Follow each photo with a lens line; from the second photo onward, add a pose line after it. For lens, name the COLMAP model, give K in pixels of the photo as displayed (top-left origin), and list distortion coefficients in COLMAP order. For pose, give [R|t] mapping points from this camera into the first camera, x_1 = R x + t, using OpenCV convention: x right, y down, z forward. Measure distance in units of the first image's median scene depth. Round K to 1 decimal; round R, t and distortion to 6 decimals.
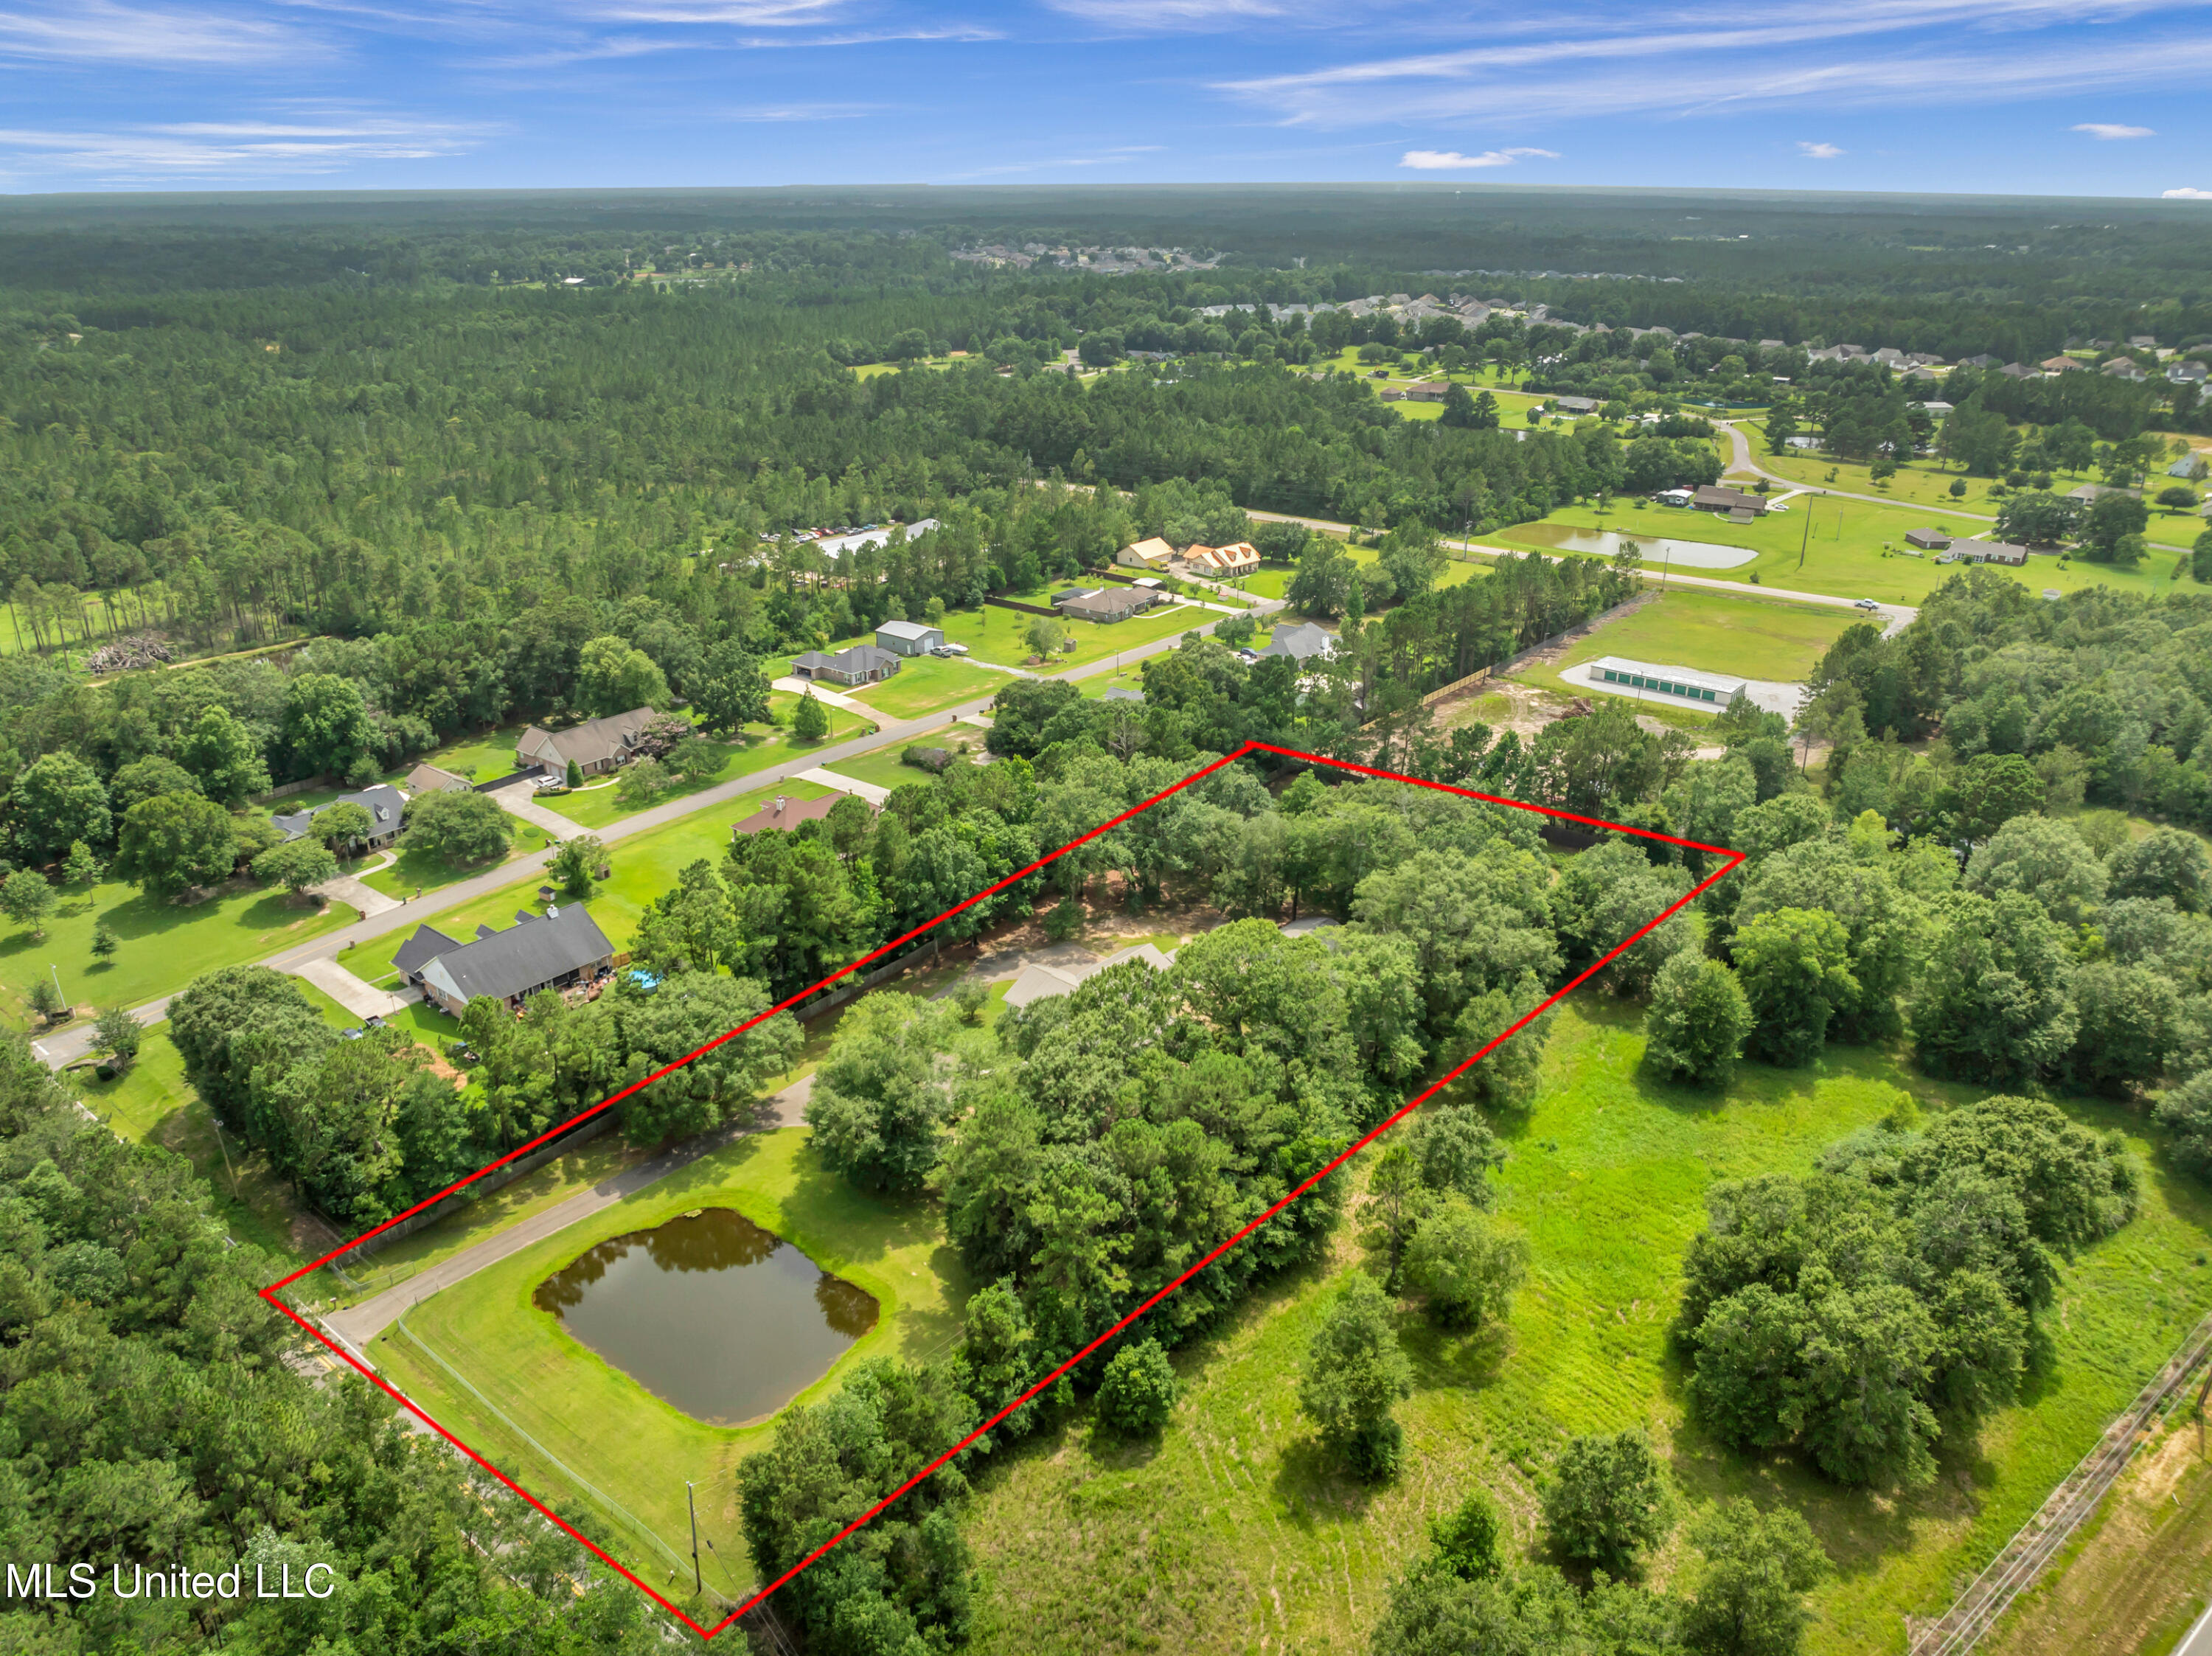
lens RADIAL K [[1561.6, 0, 1113.4], [0, 1561.6, 823.3], [0, 0, 1]] dist [-0.037544, -0.000032]
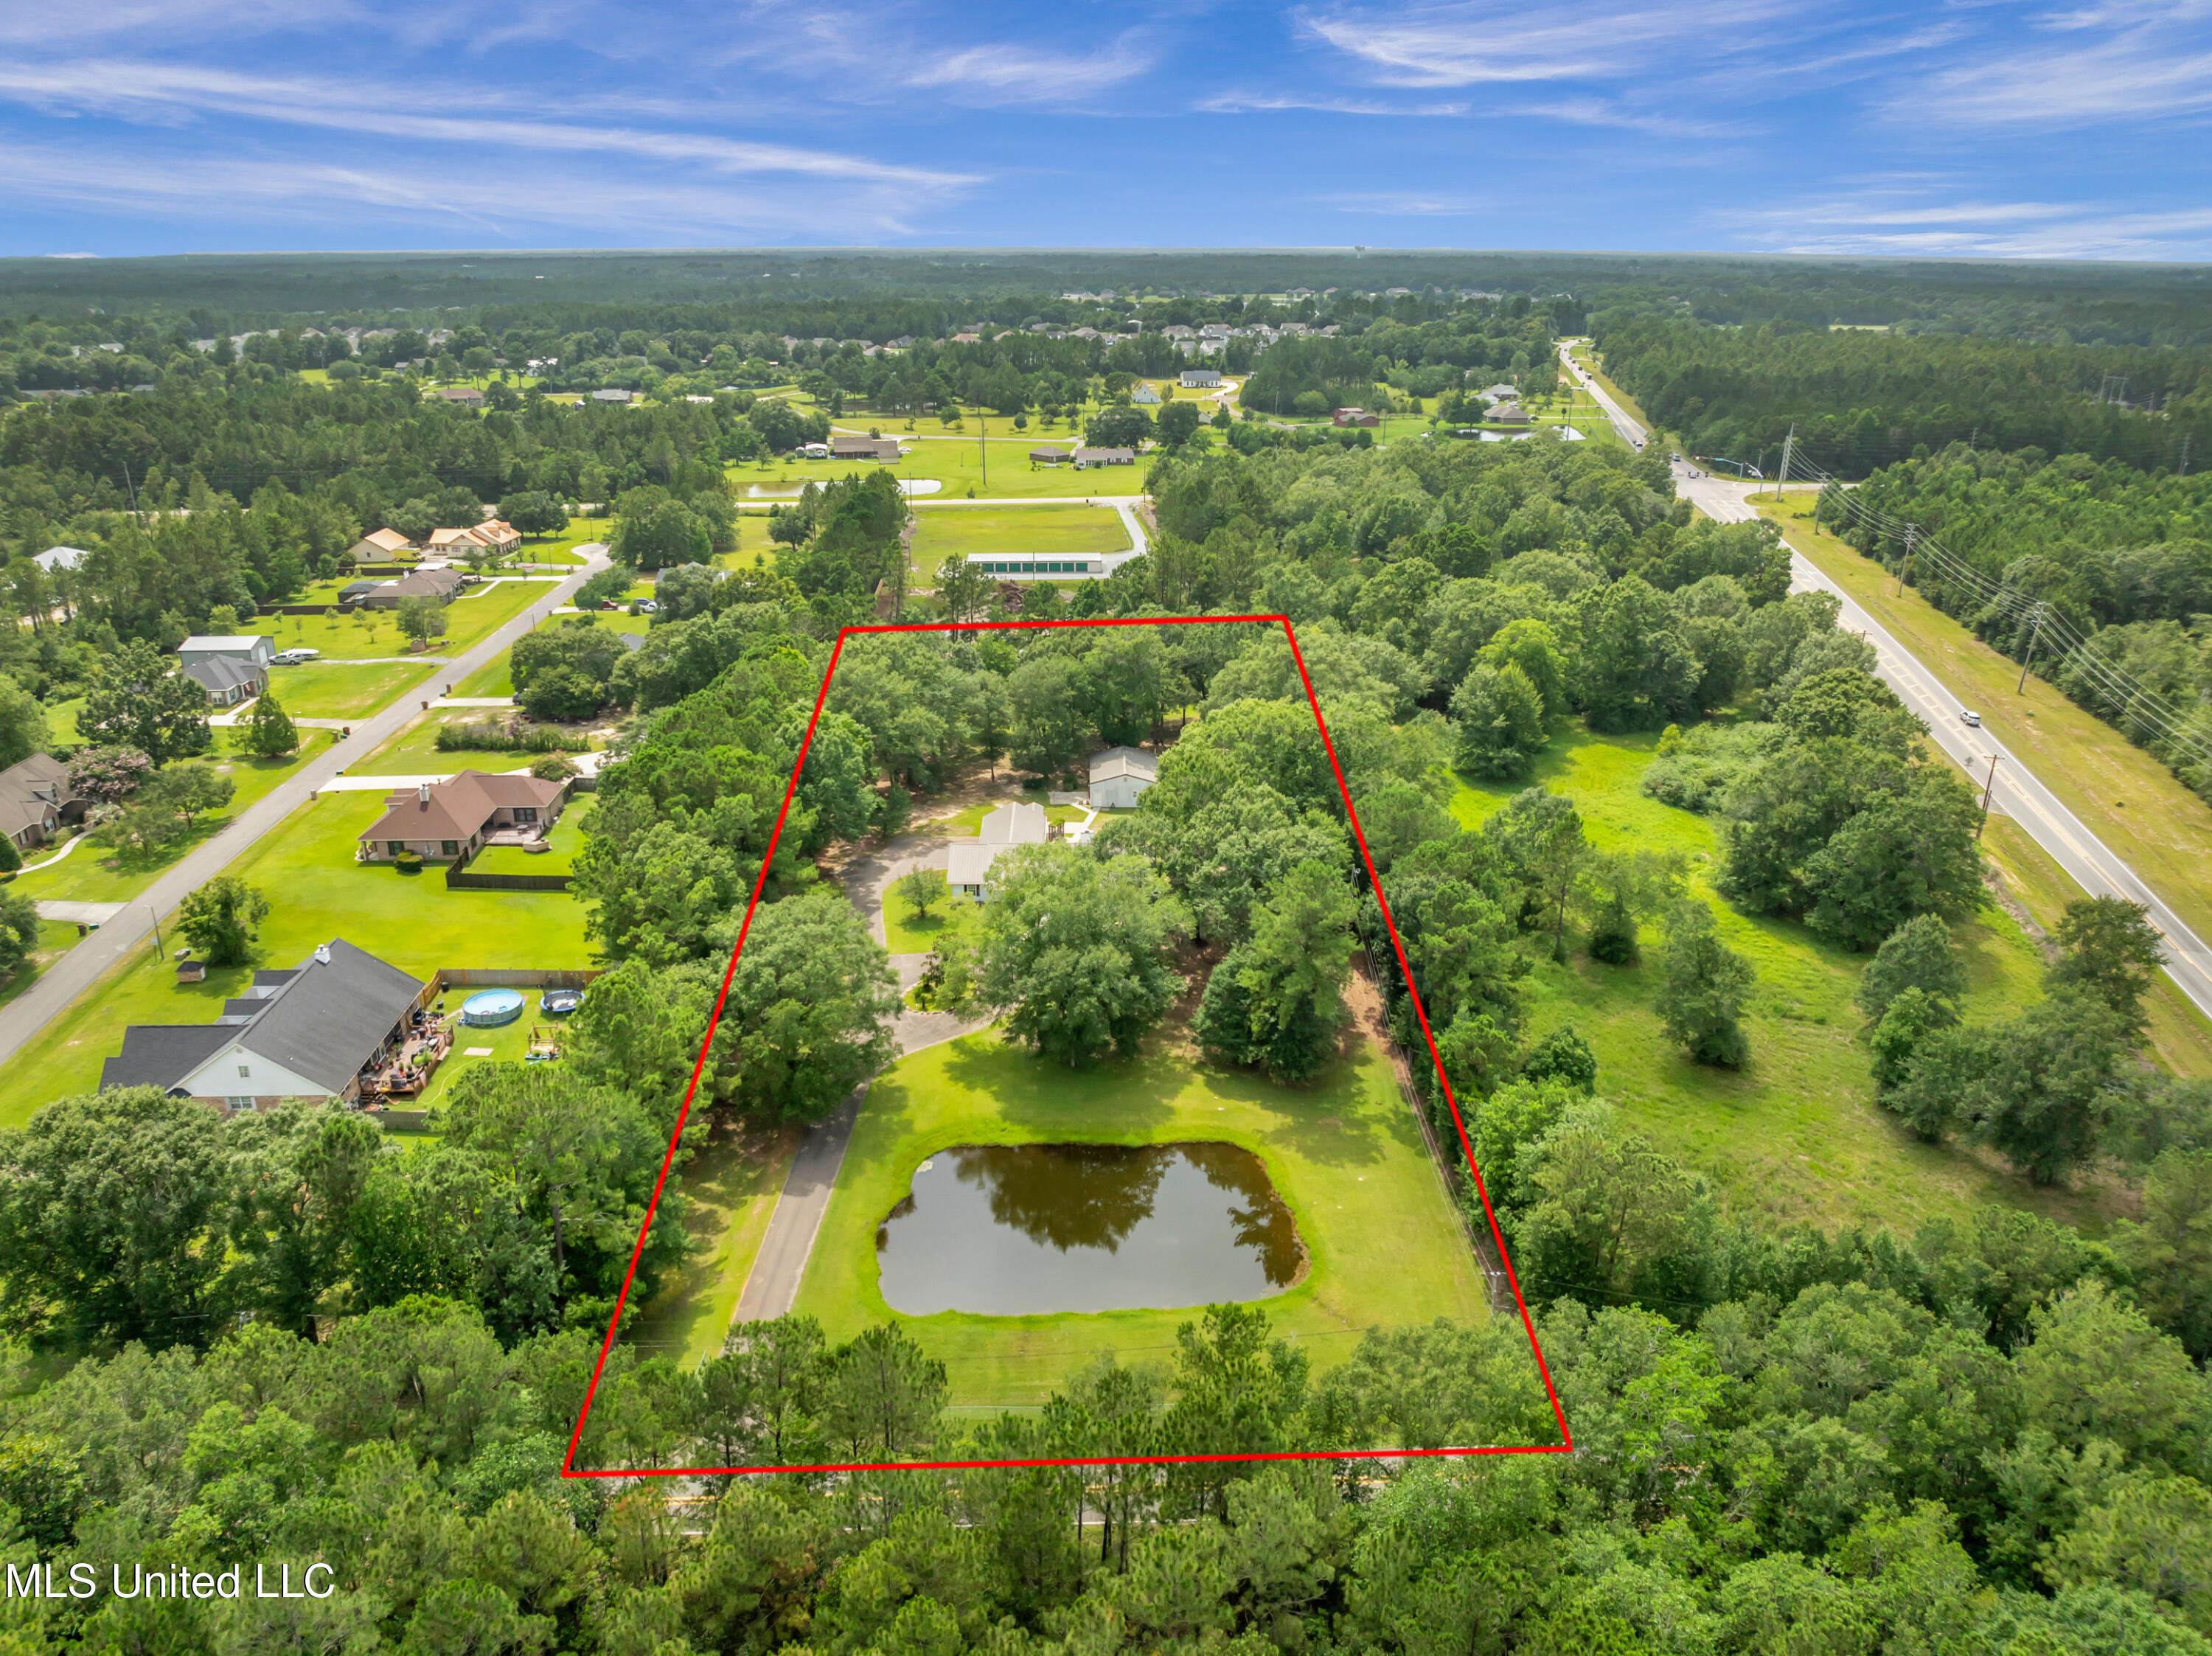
lens RADIAL K [[1561.6, 0, 1113.4], [0, 1561.6, 823.3], [0, 0, 1]] dist [-0.037544, -0.000032]
pose [[0.759074, -0.238299, 0.605821, -0.303918], [0.255164, 0.965041, 0.059886, 0.031558], [-0.598914, 0.109126, 0.793344, 0.148113]]
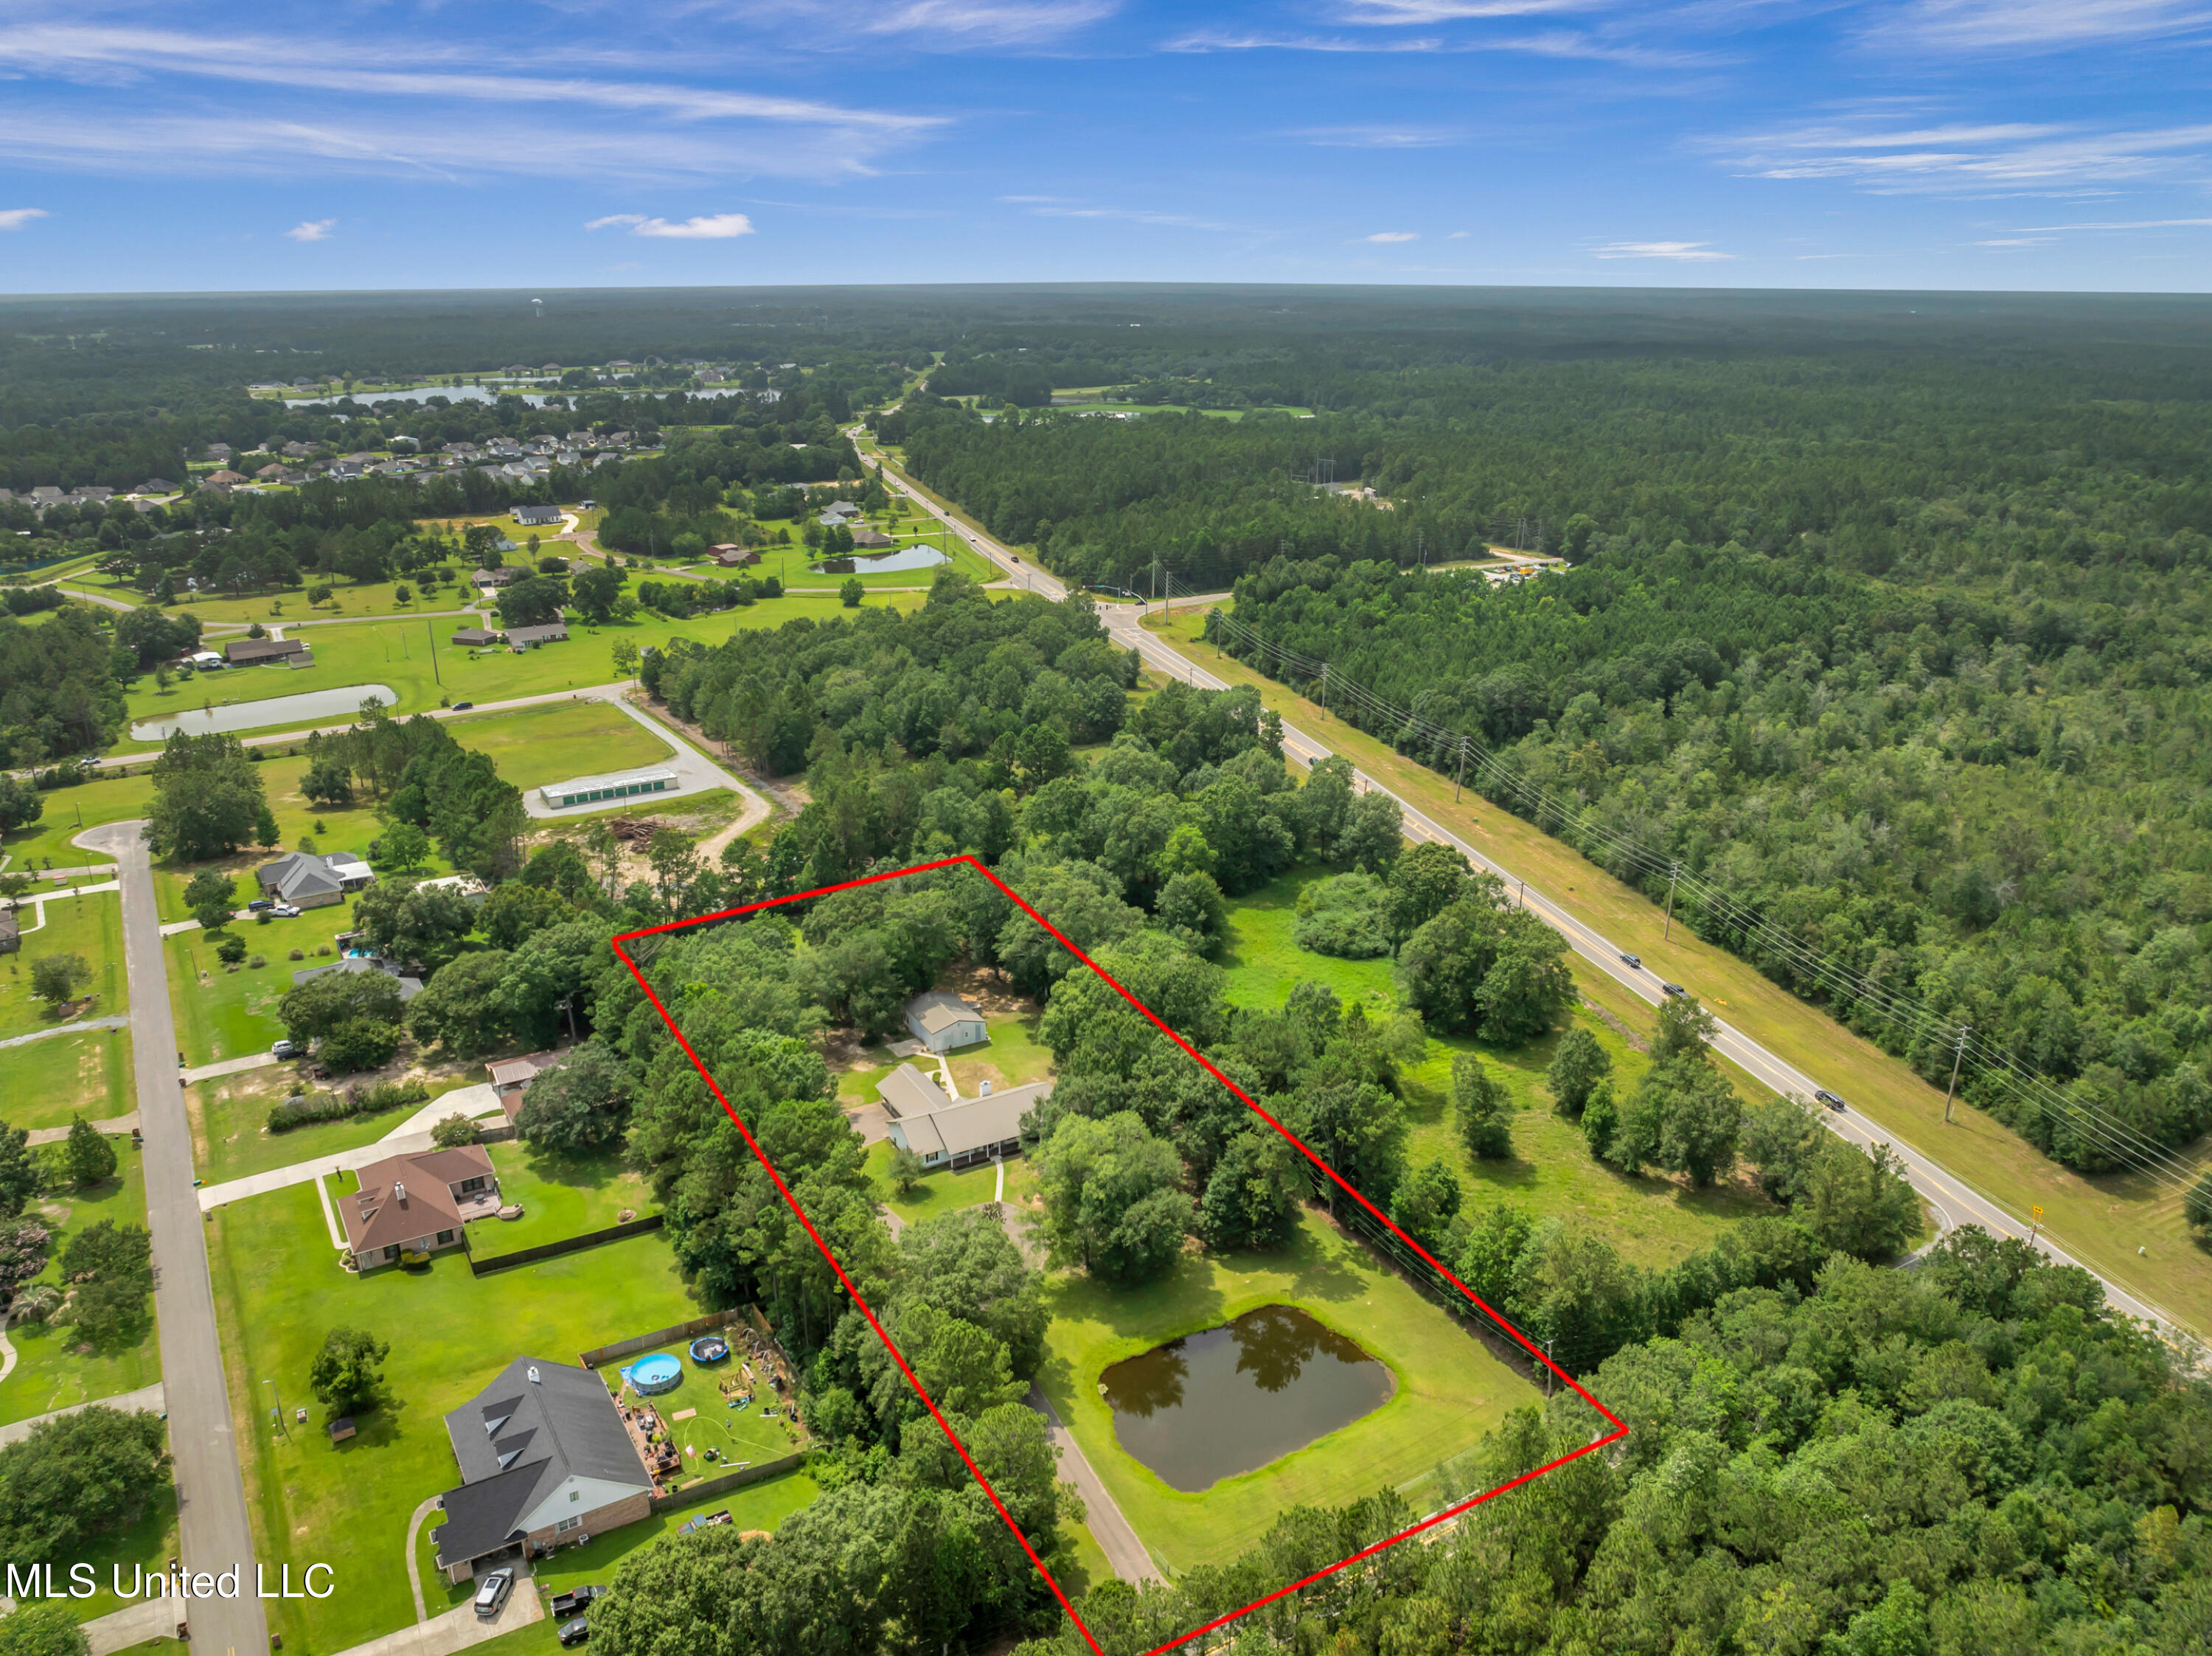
lens RADIAL K [[1561.6, 0, 1113.4], [0, 1561.6, 823.3], [0, 0, 1]] dist [-0.037544, -0.000032]
pose [[0.367148, -0.316481, 0.874667, -0.518997], [0.368758, 0.912809, 0.175493, -0.137212], [-0.853944, 0.258109, 0.451841, 0.201844]]
